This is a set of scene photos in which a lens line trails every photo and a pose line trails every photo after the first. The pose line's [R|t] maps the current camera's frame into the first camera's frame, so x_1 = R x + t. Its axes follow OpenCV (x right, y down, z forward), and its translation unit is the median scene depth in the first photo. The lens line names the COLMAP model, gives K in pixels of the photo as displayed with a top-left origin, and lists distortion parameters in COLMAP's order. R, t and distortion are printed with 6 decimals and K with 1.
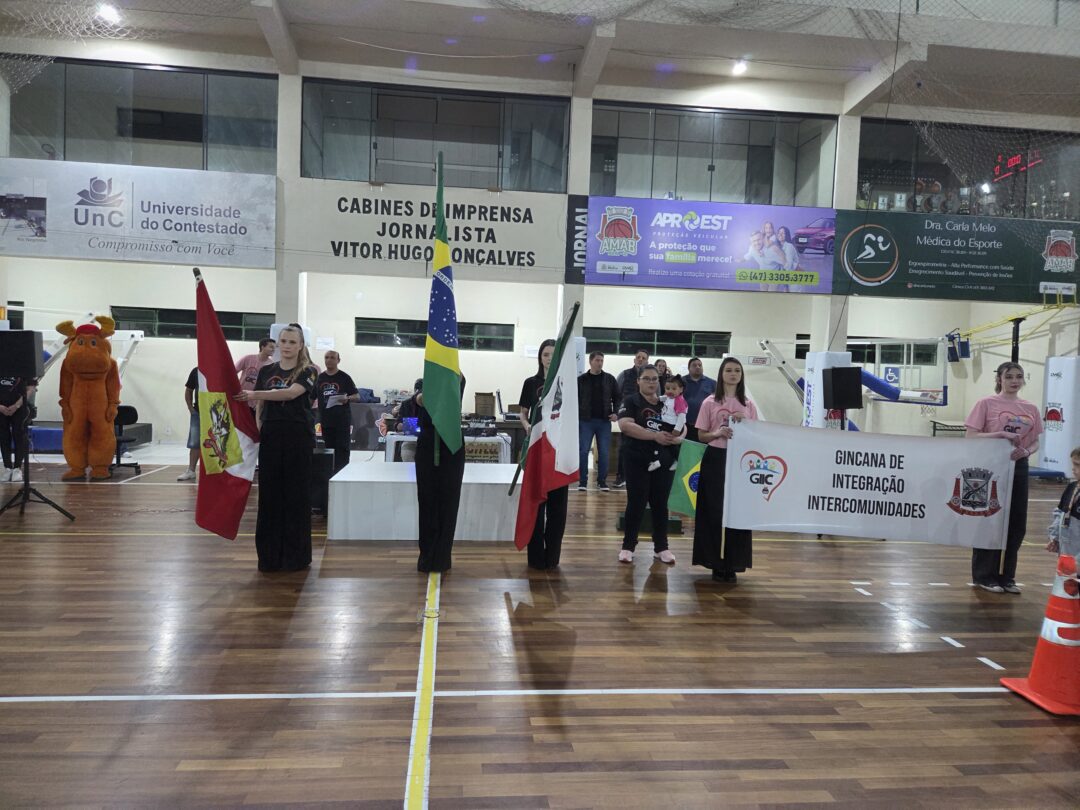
lens RADIAL K [[730.1, 0, 535.8], [0, 730.1, 397.3], [0, 0, 1]] dist [0.059265, -0.068585]
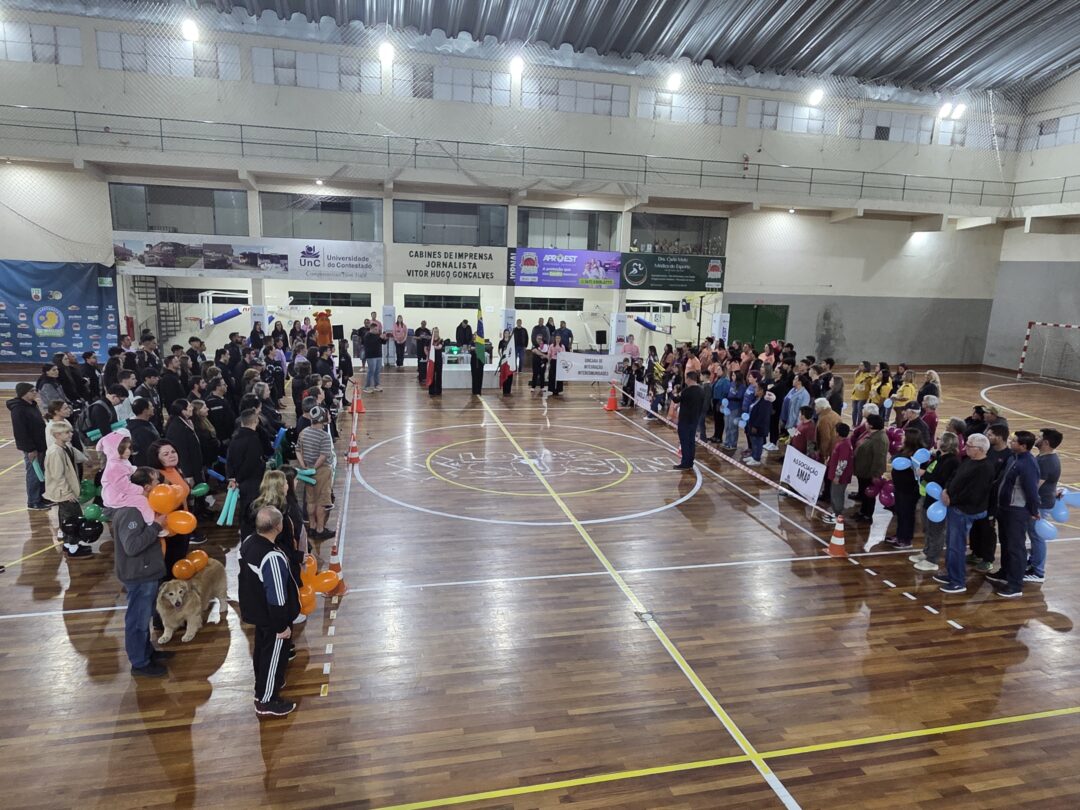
lens RADIAL K [[681.3, 0, 540.0], [0, 681.3, 405.0], [0, 0, 1]] dist [0.001757, 0.000175]
pose [[0.992465, -0.025824, 0.119777, -0.125765], [0.006996, 0.987886, 0.155022, -0.118458], [-0.122329, -0.153015, 0.980623, -1.213883]]
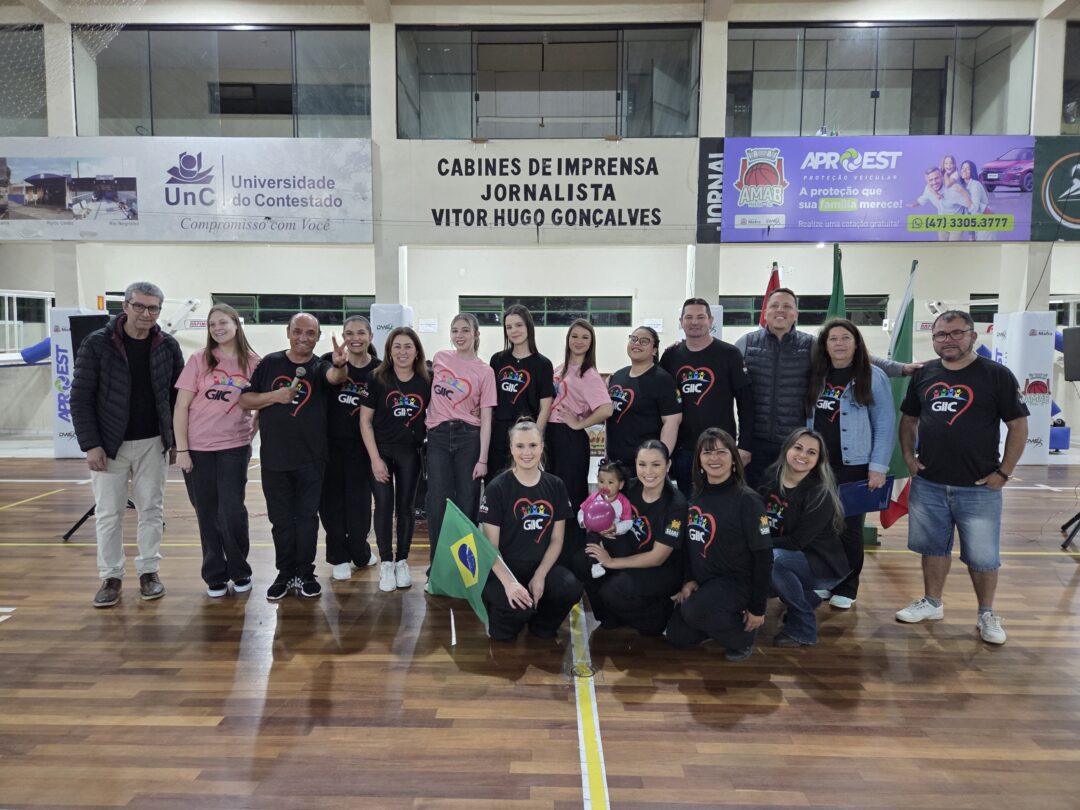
lens RADIAL K [[730.1, 0, 535.8], [0, 730.1, 397.3], [0, 0, 1]] dist [0.059265, -0.068585]
pose [[0.991011, -0.022142, -0.131936, -0.038405], [0.025212, 0.999448, 0.021649, 0.001389], [0.131383, -0.024781, 0.991022, 0.119548]]
